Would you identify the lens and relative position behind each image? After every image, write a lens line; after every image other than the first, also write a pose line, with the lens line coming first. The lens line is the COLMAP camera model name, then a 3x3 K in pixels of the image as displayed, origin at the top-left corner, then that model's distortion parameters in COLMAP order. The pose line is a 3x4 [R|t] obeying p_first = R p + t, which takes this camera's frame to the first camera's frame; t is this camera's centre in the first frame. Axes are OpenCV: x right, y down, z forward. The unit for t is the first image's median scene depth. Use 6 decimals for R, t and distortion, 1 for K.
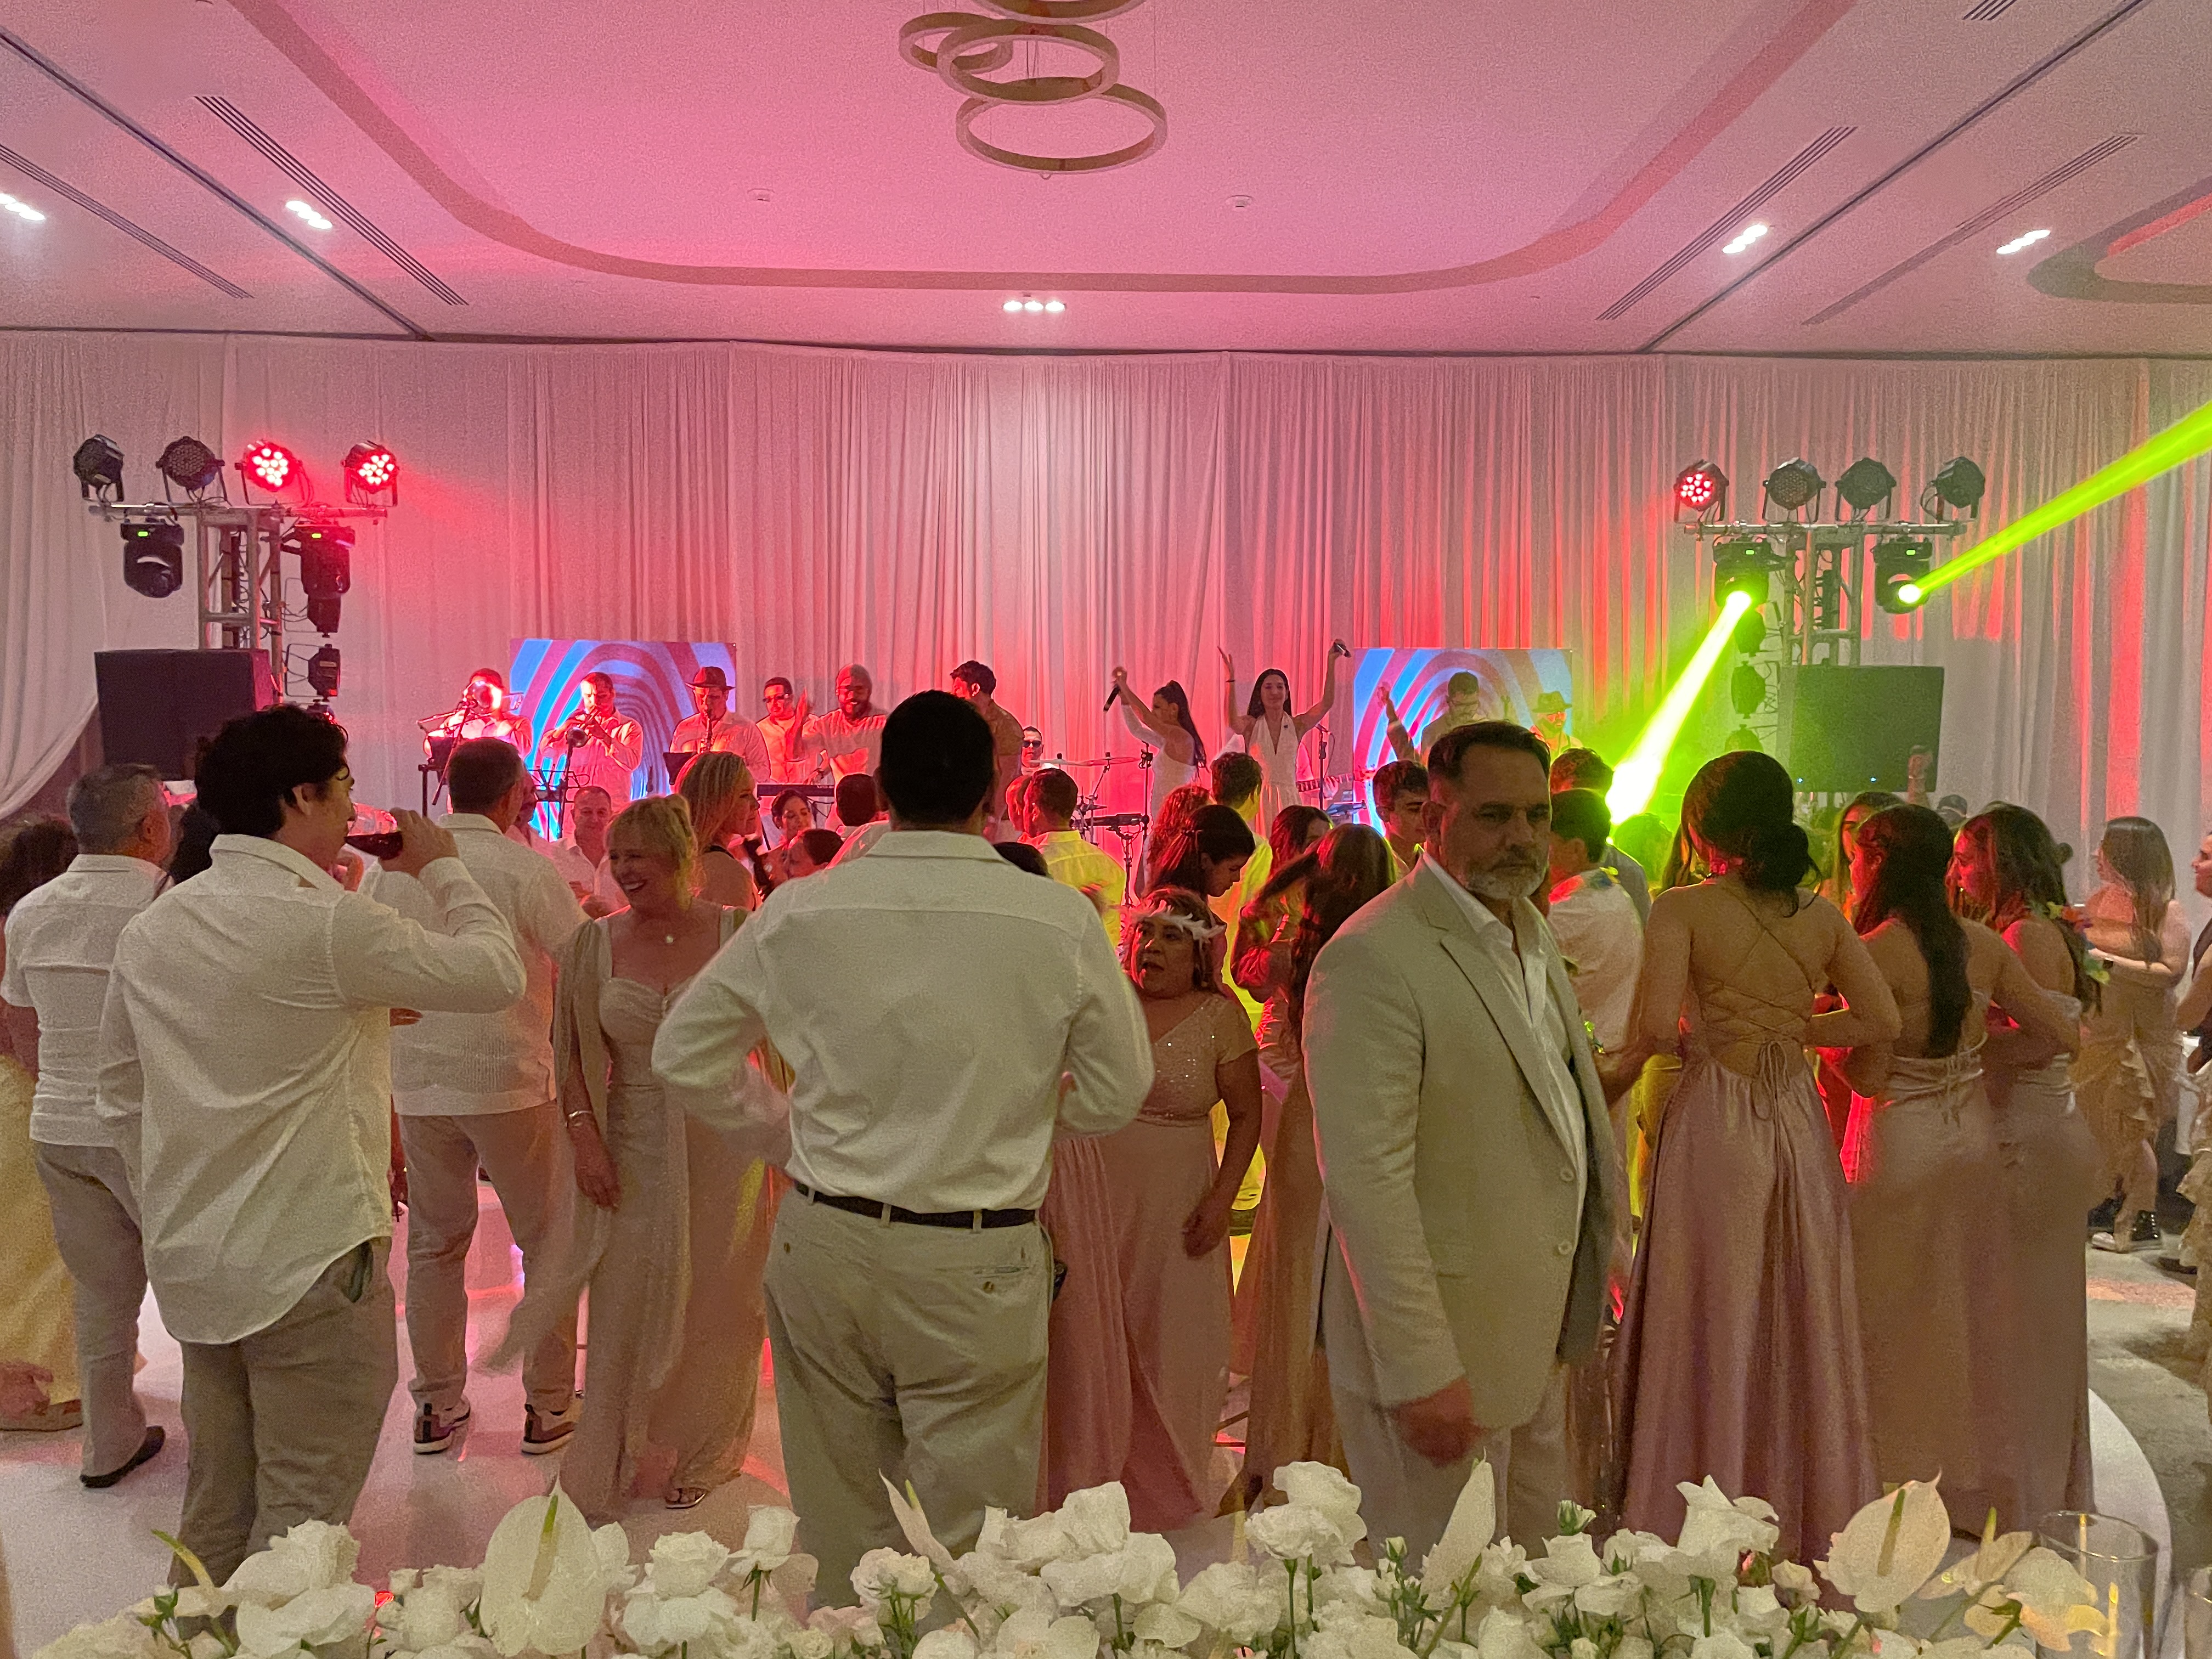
lens RADIAL K [[1723.5, 0, 1106.0], [0, 1723.5, 829.5], [0, 0, 1]] dist [0.082349, 0.000449]
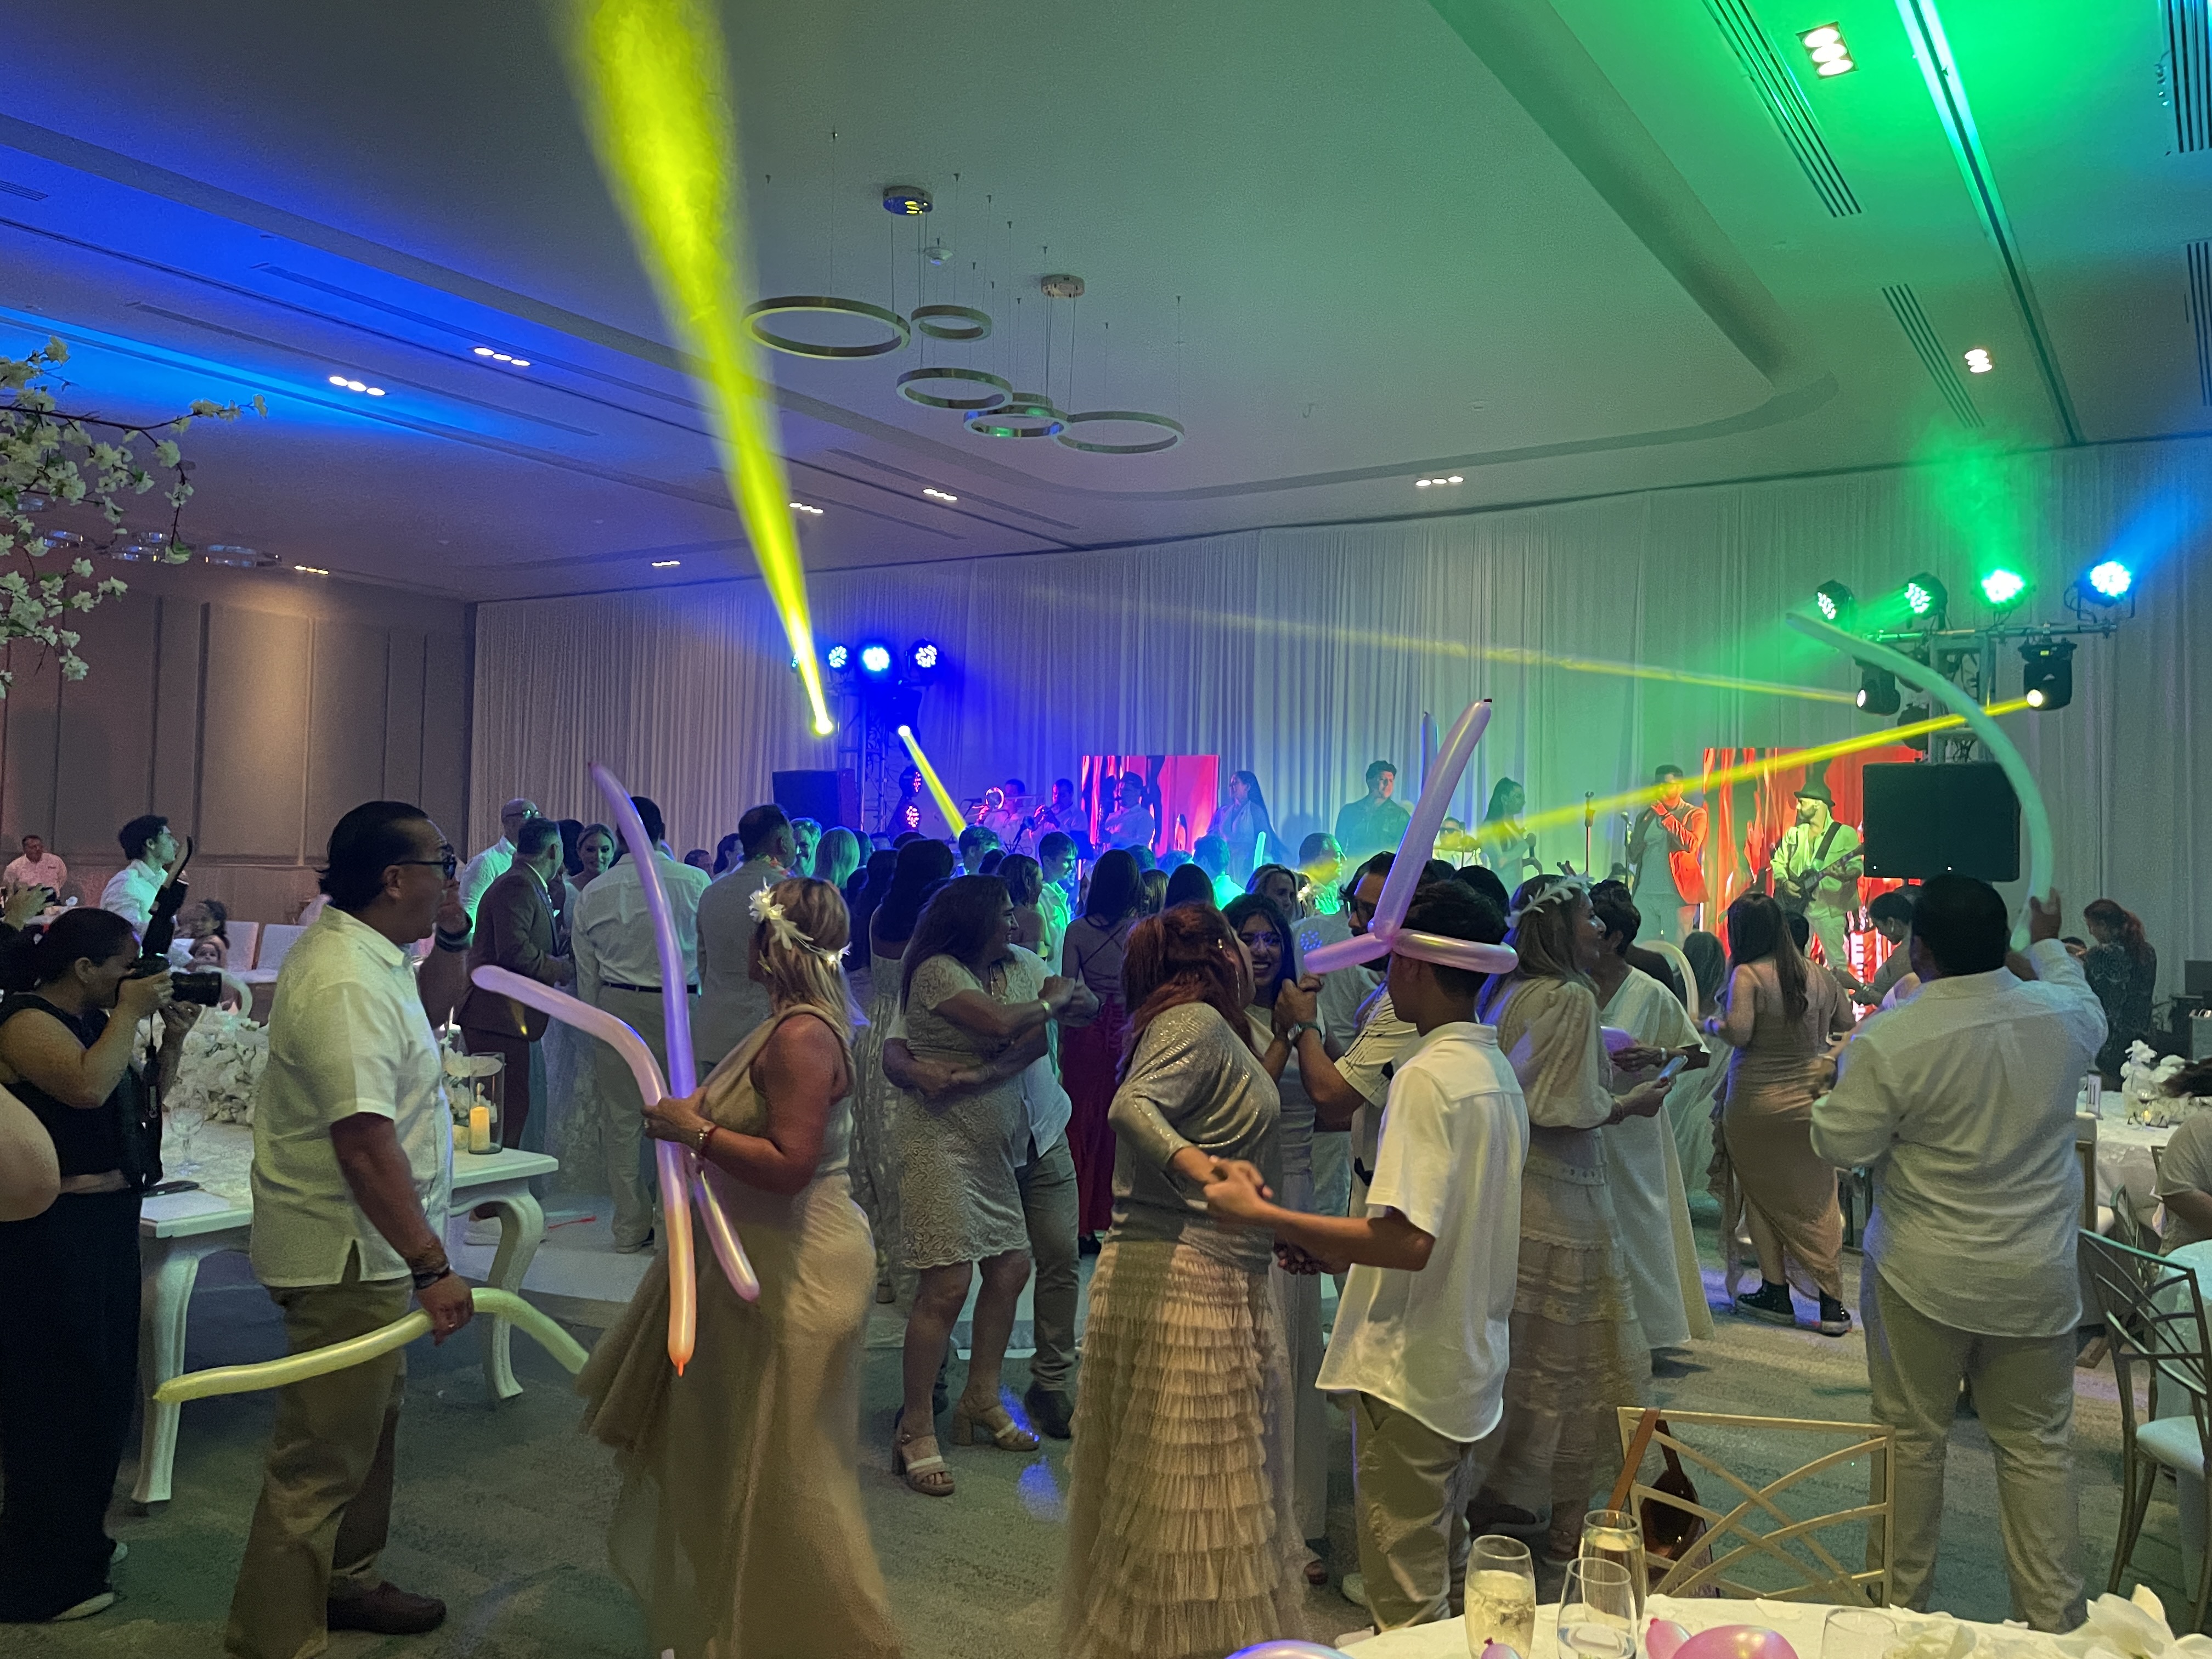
lens RADIAL K [[1723.5, 0, 1106.0], [0, 1723.5, 829.5], [0, 0, 1]] dist [0.082349, 0.000449]
pose [[0.814666, 0.007484, -0.579882, 0.563729], [-0.040588, 0.998201, -0.044139, 0.013766], [0.578509, 0.059494, 0.813504, -0.155047]]
